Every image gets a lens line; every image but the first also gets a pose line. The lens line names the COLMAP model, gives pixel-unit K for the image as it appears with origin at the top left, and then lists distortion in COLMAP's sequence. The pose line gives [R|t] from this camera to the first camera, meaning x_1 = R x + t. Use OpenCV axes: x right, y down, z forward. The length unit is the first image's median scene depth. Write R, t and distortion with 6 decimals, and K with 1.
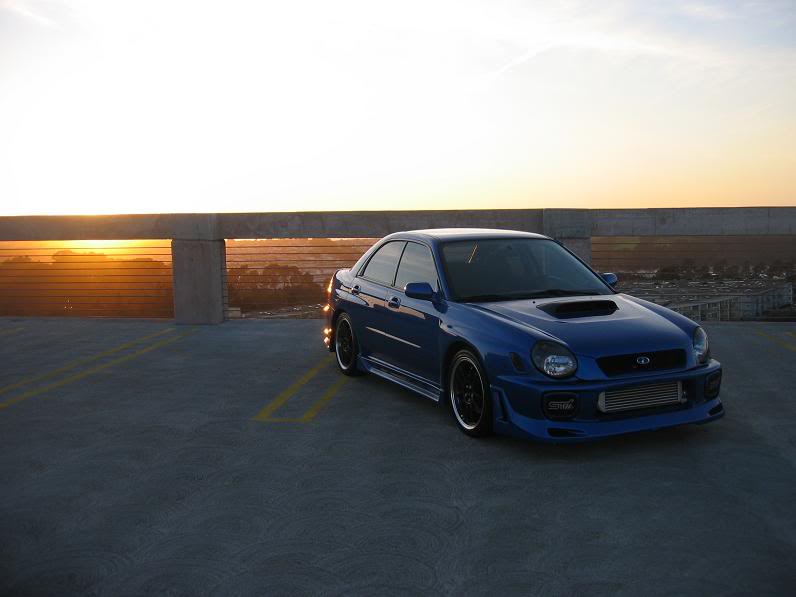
lens RADIAL K [[842.4, 0, 403.1], [0, 842.4, 301.3], [0, 0, 1]] dist [-0.101768, 0.000000]
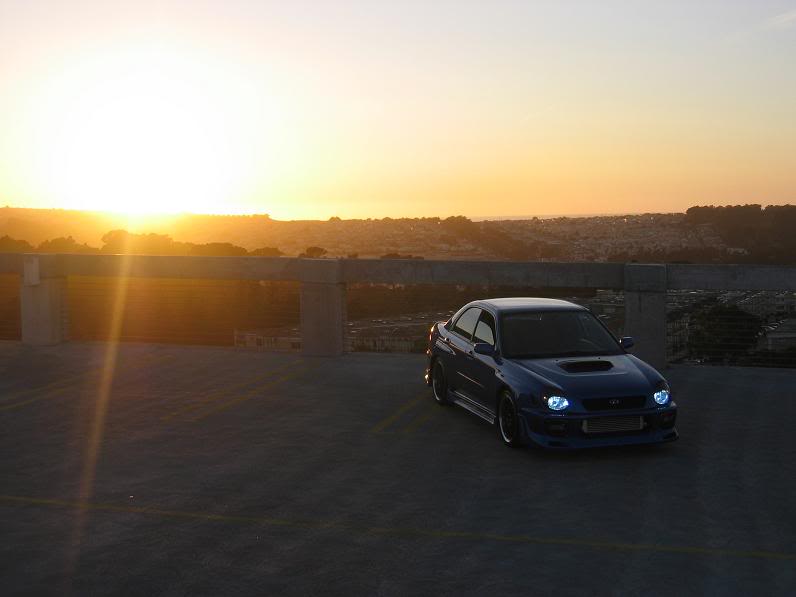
lens RADIAL K [[1196.6, 0, 397.3], [0, 1196.6, 292.7], [0, 0, 1]] dist [-0.118859, 0.000000]
pose [[0.988802, 0.023003, -0.147453, 0.173745], [-0.024256, 0.999683, -0.006699, -0.092381], [0.147252, 0.010201, 0.989046, -1.079495]]
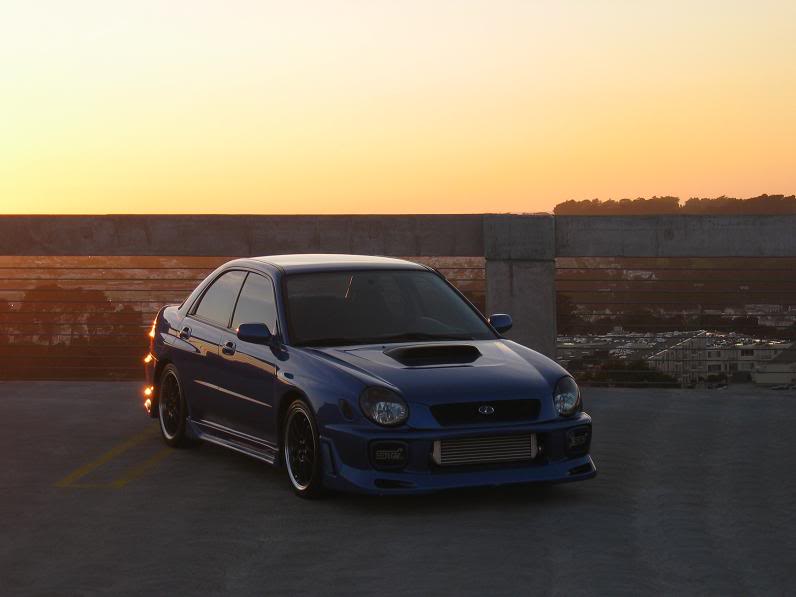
lens RADIAL K [[2077.8, 0, 398.3], [0, 2077.8, 300.1], [0, 0, 1]] dist [-0.079174, 0.000000]
pose [[0.999828, 0.009187, 0.016124, 0.127681], [-0.008567, 0.999239, -0.038057, 0.031706], [-0.016462, 0.037912, 0.999145, -1.058518]]
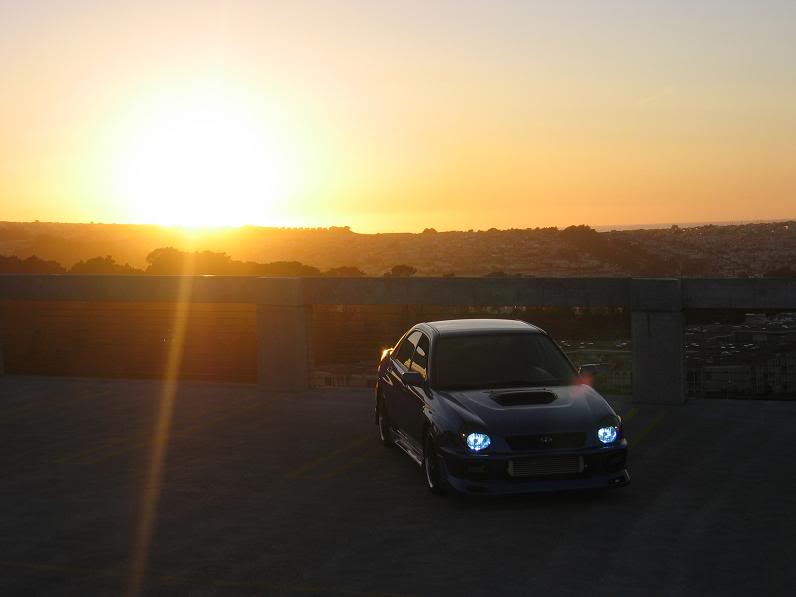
lens RADIAL K [[1455.6, 0, 395.5], [0, 1455.6, 297.2], [0, 0, 1]] dist [-0.123207, 0.000000]
pose [[0.973039, 0.010469, -0.230404, 0.488340], [-0.015749, 0.999654, -0.021087, -0.087659], [0.230104, 0.024147, 0.972866, -1.110116]]
